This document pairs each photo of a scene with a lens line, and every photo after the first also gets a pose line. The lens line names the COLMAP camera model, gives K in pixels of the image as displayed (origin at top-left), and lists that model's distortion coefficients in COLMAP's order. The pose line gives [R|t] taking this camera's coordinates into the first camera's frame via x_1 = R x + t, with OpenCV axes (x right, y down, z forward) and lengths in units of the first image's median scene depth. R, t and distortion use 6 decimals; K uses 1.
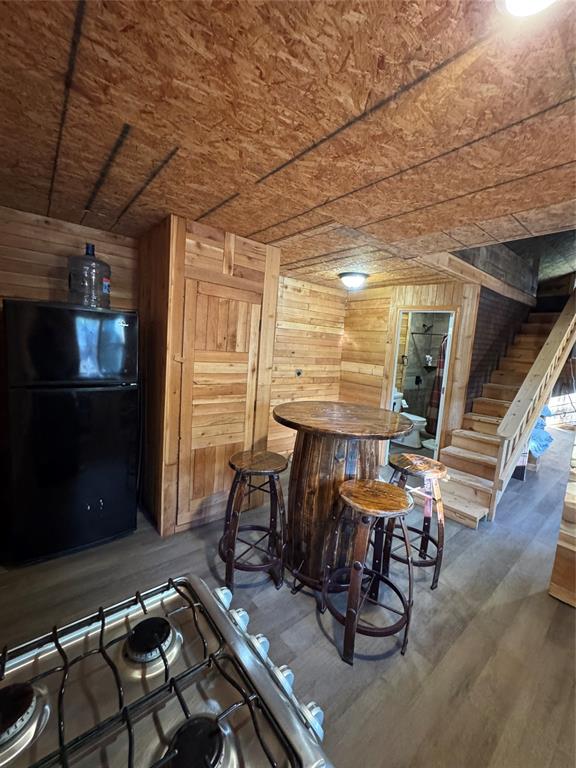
lens RADIAL K [[314.0, 0, 290.0], [0, 314.0, 382.3], [0, 0, 1]] dist [-0.001685, 0.000124]
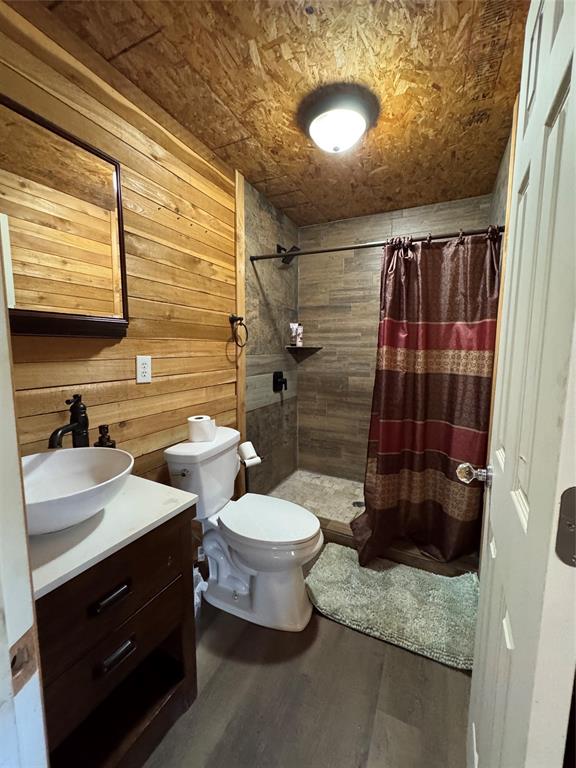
lens RADIAL K [[314.0, 0, 288.4], [0, 314.0, 384.4], [0, 0, 1]] dist [-0.001685, 0.000124]
pose [[0.908871, -0.101032, 0.404655, 0.260694], [0.097390, 0.994805, 0.029636, -0.014835], [-0.405547, 0.012474, 0.913989, 0.638553]]
